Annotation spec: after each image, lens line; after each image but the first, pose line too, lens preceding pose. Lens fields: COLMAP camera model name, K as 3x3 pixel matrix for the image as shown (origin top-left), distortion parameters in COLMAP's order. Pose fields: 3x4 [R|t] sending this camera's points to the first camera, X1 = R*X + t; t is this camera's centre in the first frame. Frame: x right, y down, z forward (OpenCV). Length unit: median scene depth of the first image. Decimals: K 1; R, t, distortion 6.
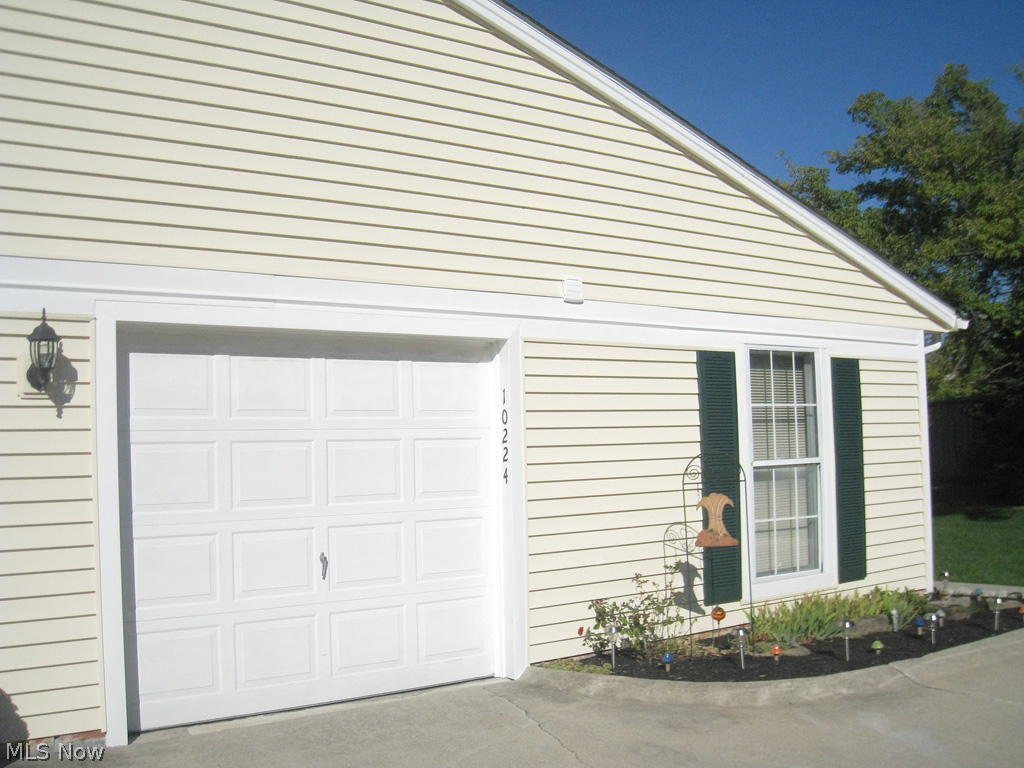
lens RADIAL K [[1059.3, 0, 512.0], [0, 1059.3, 384.0], [0, 0, 1]] dist [-0.187829, 0.112293]
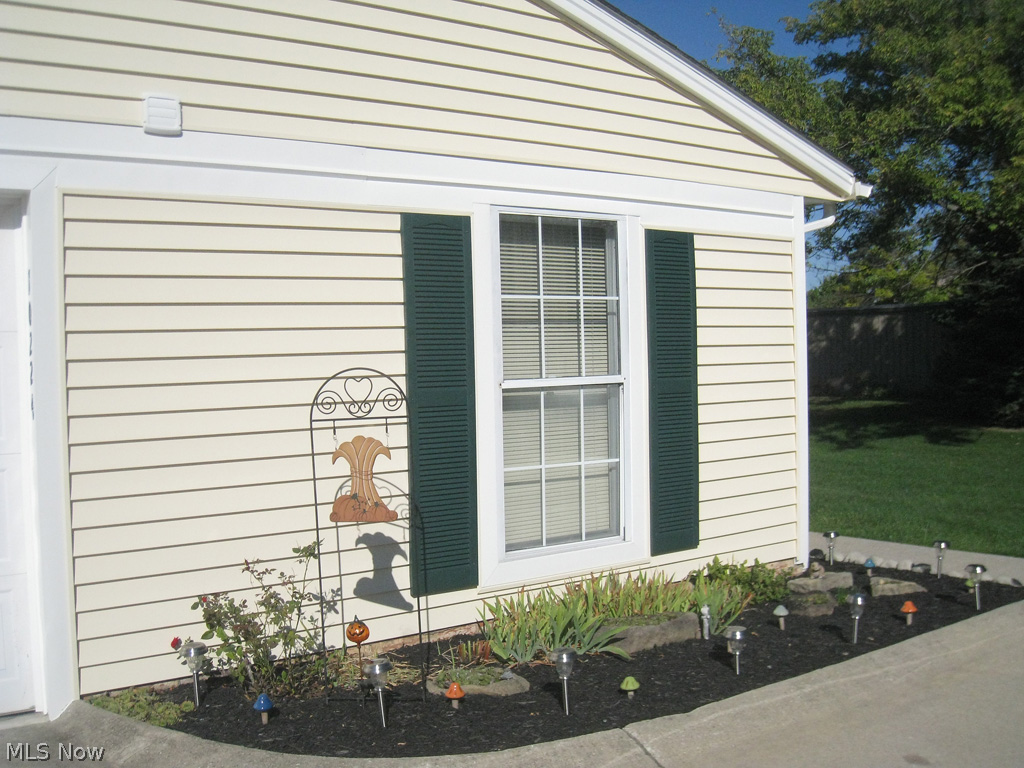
lens RADIAL K [[1079.4, 0, 512.0], [0, 1079.4, 384.0], [0, 0, 1]] dist [-0.187583, 0.137537]
pose [[0.999981, 0.001789, 0.005859, 0.219551], [-0.002298, 0.996106, 0.088133, 0.014132], [-0.005678, -0.088145, 0.996091, 0.295017]]
